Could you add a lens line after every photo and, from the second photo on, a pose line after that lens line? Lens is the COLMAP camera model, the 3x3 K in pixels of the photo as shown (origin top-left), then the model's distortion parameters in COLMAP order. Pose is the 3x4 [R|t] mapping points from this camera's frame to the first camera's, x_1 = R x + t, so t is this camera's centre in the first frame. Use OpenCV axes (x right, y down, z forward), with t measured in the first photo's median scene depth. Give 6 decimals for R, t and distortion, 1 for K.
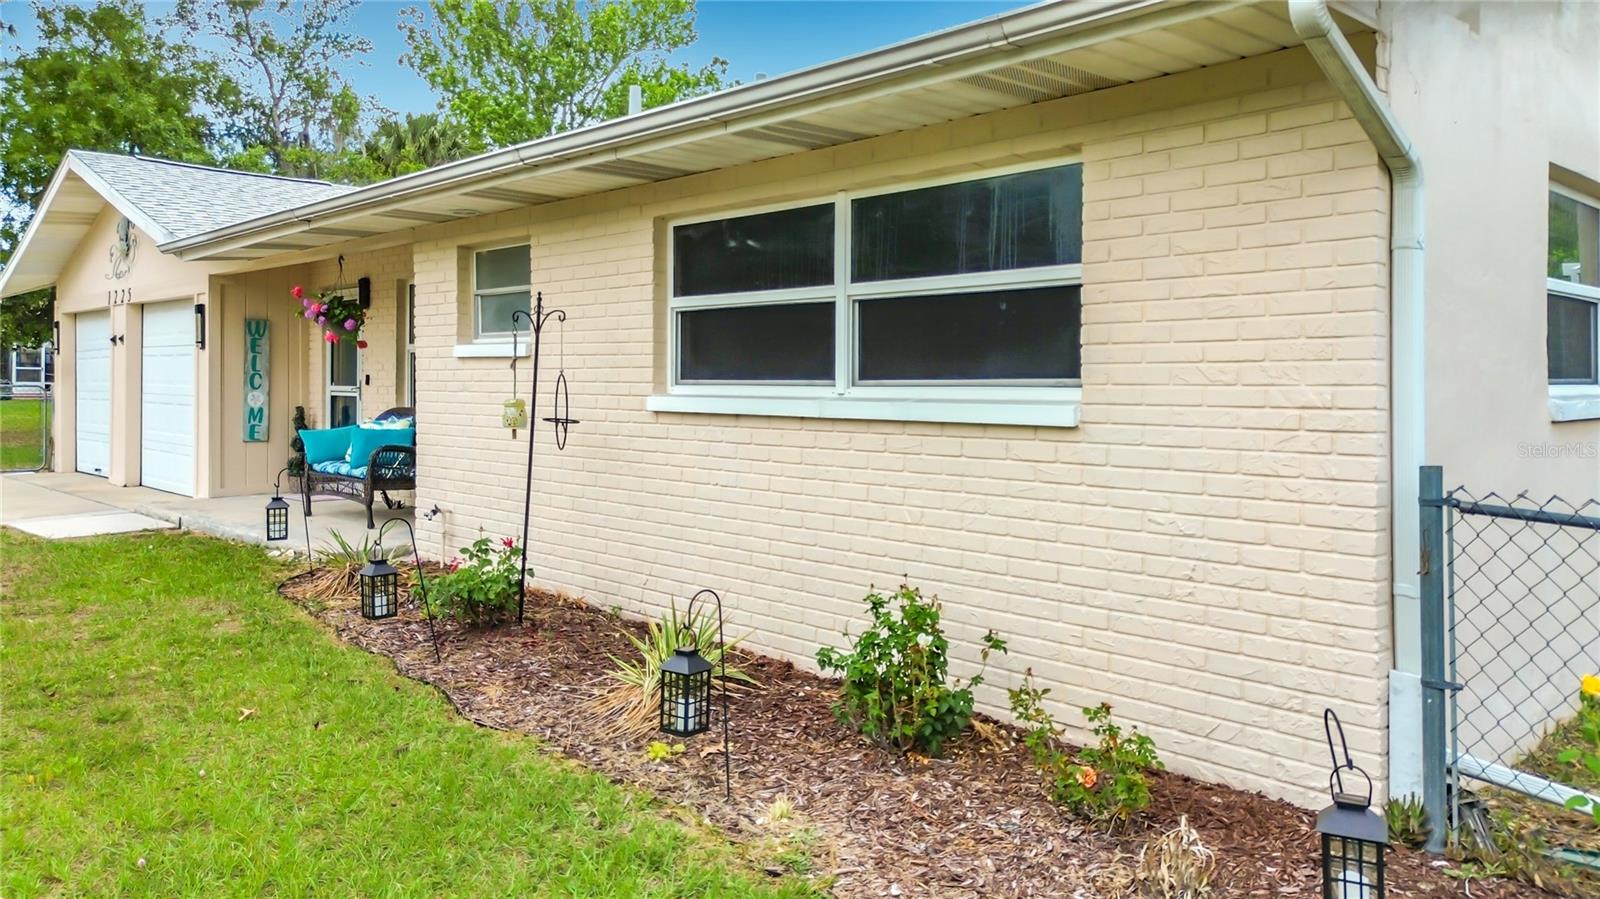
lens RADIAL K [[1168.0, 0, 819.7], [0, 1168.0, 433.6], [0, 0, 1]] dist [0.125593, -0.110228]
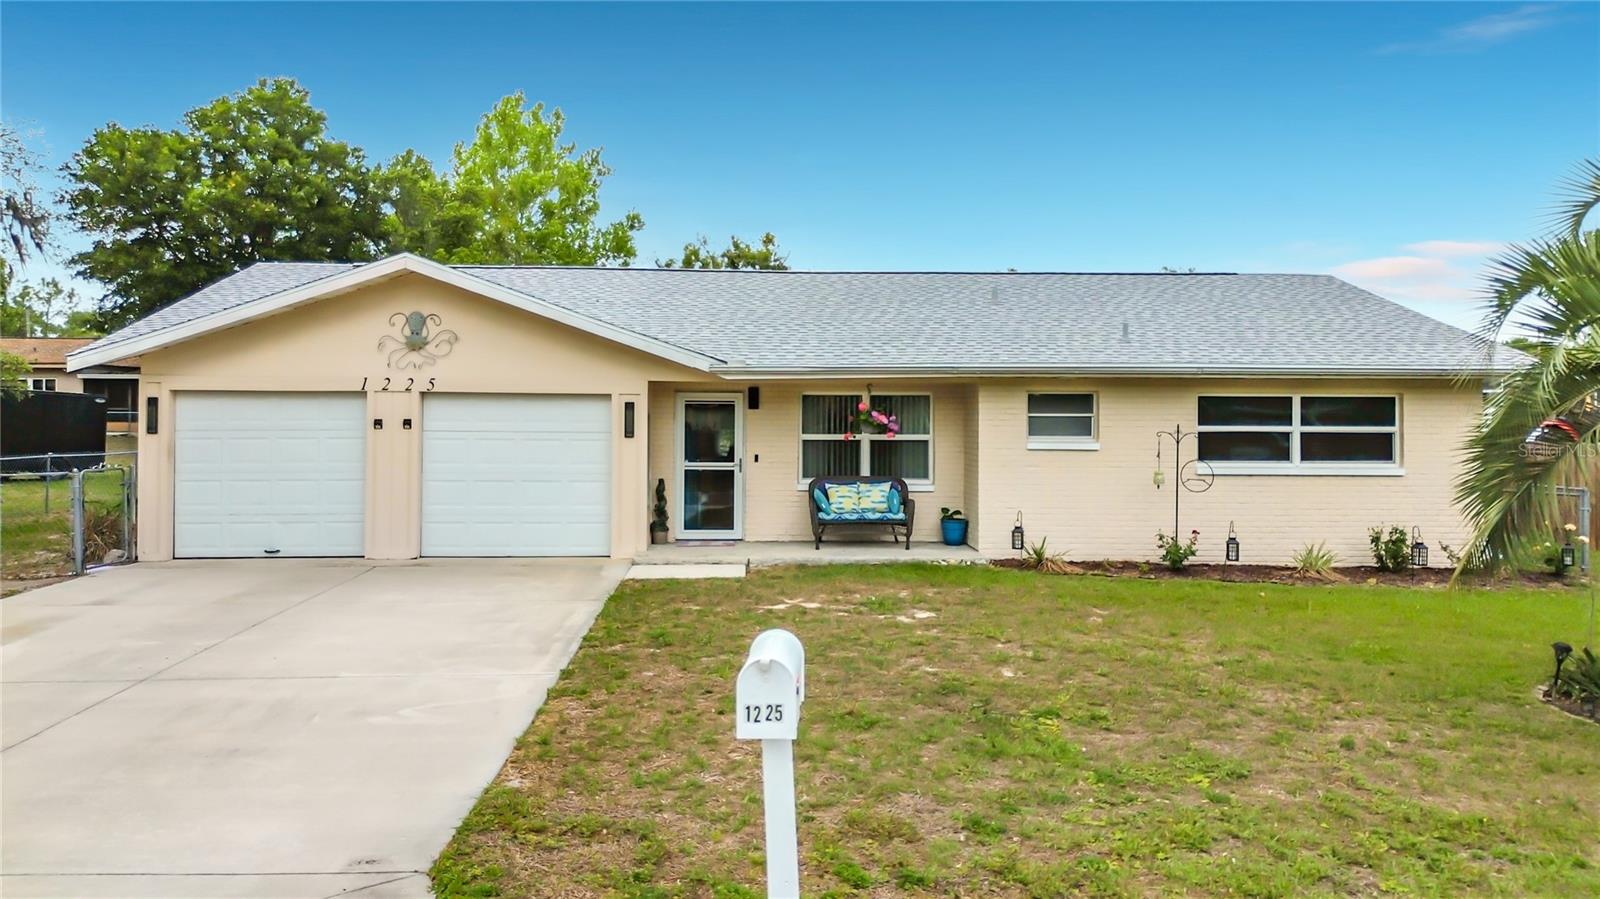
lens RADIAL K [[1121.0, 0, 790.7], [0, 1121.0, 446.6], [0, 0, 1]] dist [0.025349, -0.003958]
pose [[0.673155, -0.015369, 0.739342, -2.795228], [0.030912, 0.999495, -0.007368, -0.098456], [-0.738855, 0.027814, 0.673290, 0.095726]]
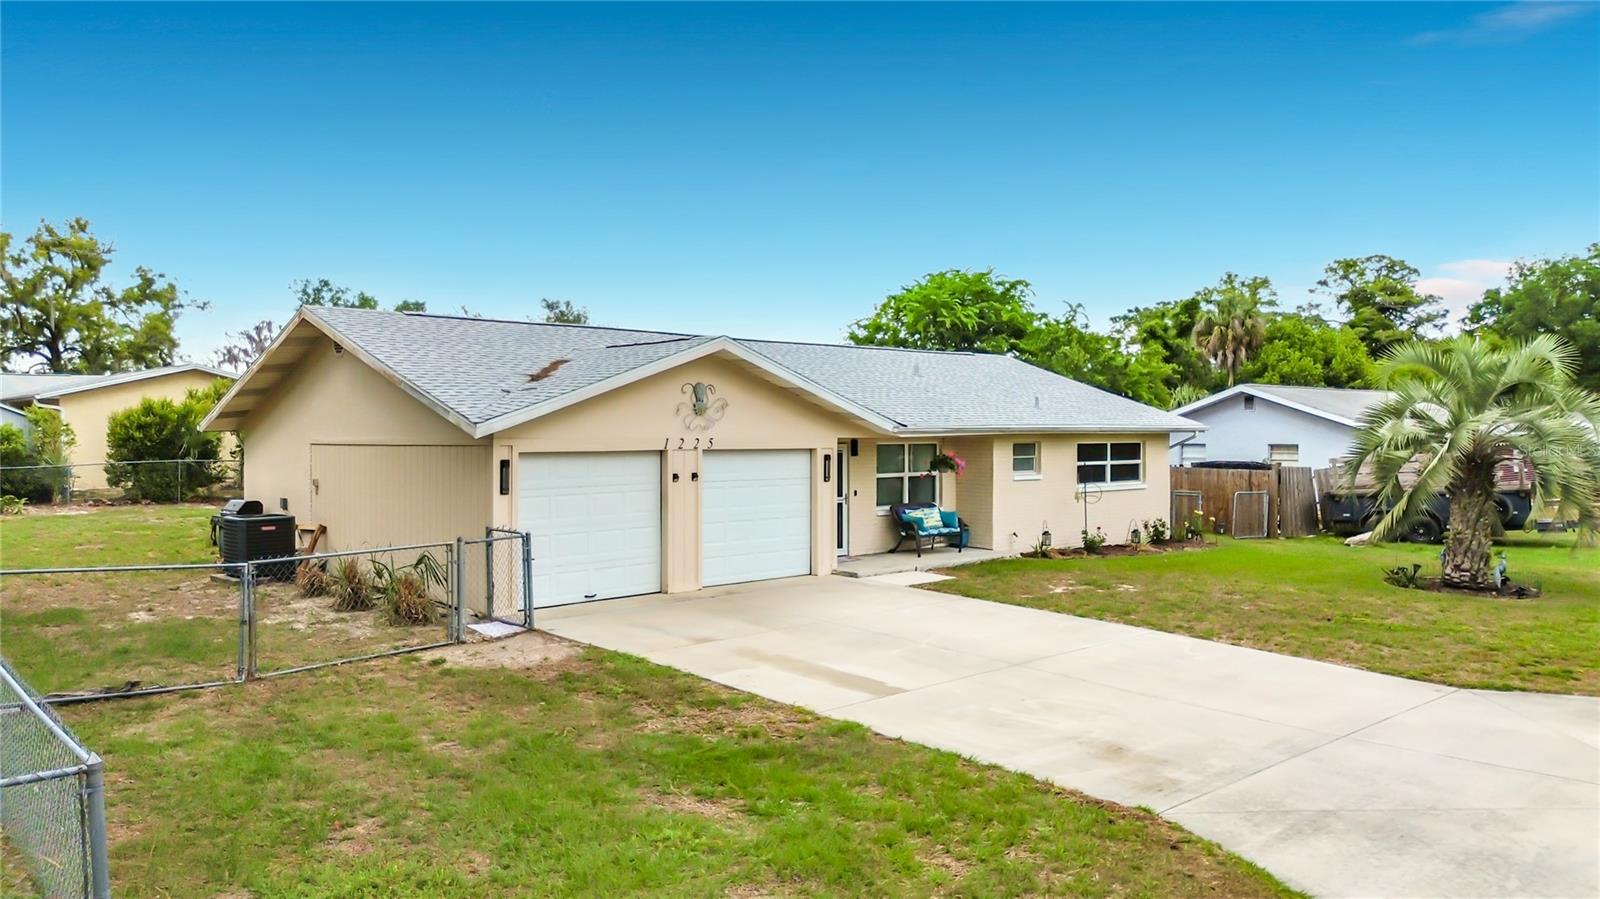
lens RADIAL K [[1121.0, 0, 790.7], [0, 1121.0, 446.6], [0, 0, 1]] dist [0.025349, -0.003958]
pose [[0.037403, -0.015846, 0.999175, -4.517243], [0.047433, 0.998775, 0.014064, -0.310662], [-0.998174, 0.046867, 0.038109, 2.114435]]
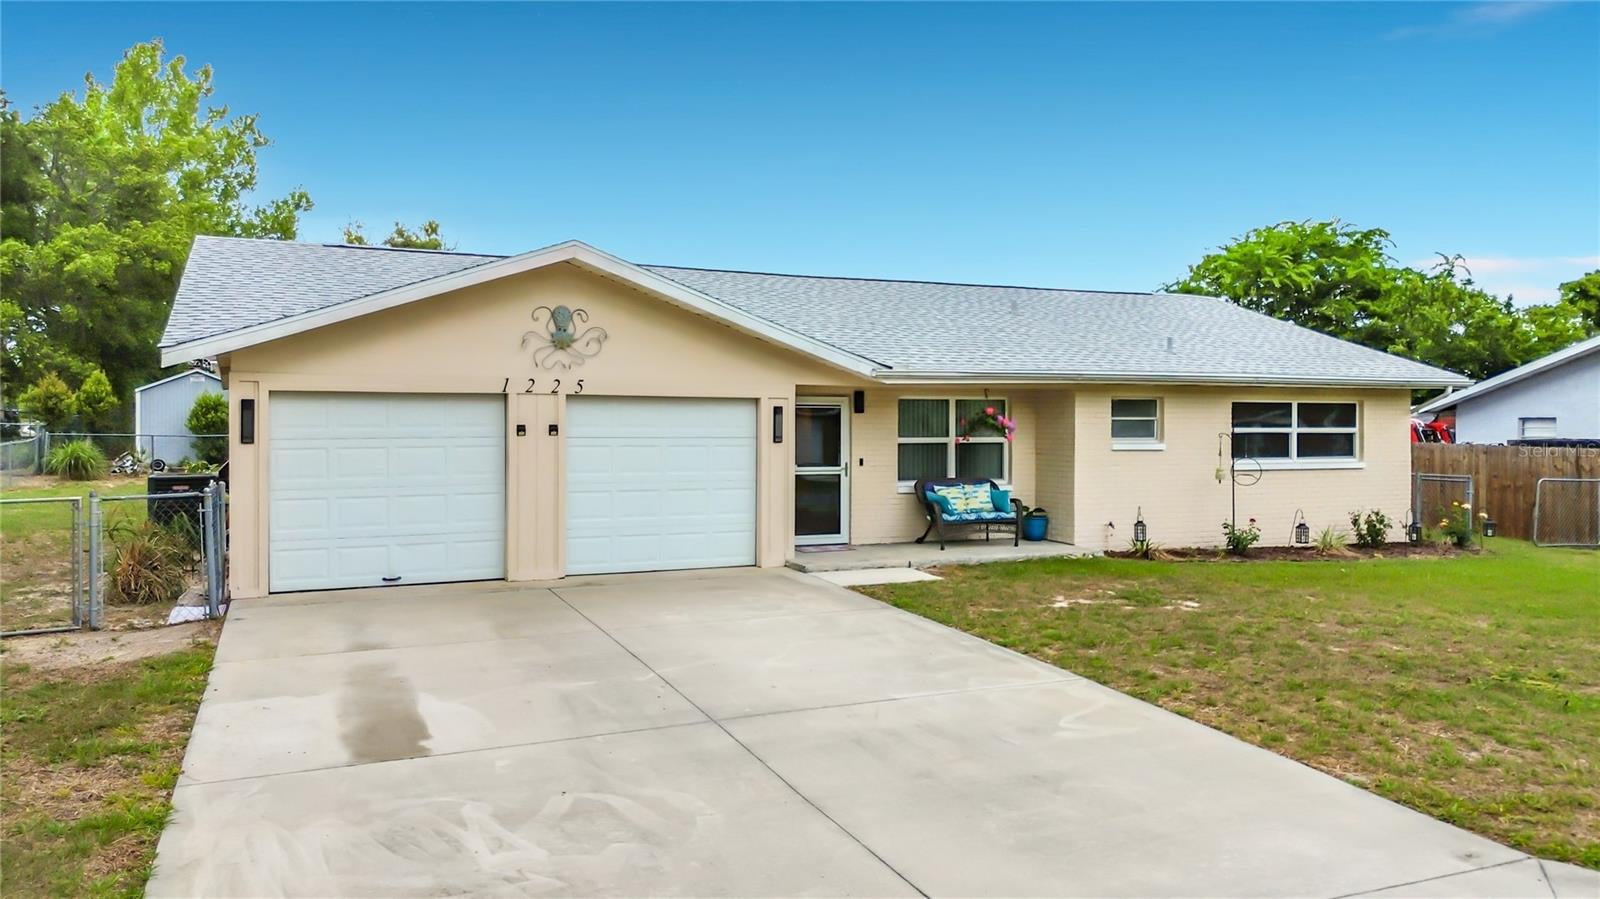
lens RADIAL K [[1121.0, 0, 790.7], [0, 1121.0, 446.6], [0, 0, 1]] dist [0.025349, -0.003958]
pose [[0.364686, -0.021214, 0.930889, -3.469463], [0.042017, 0.999097, 0.006308, -0.156641], [-0.930182, 0.036813, 0.365248, 1.181682]]
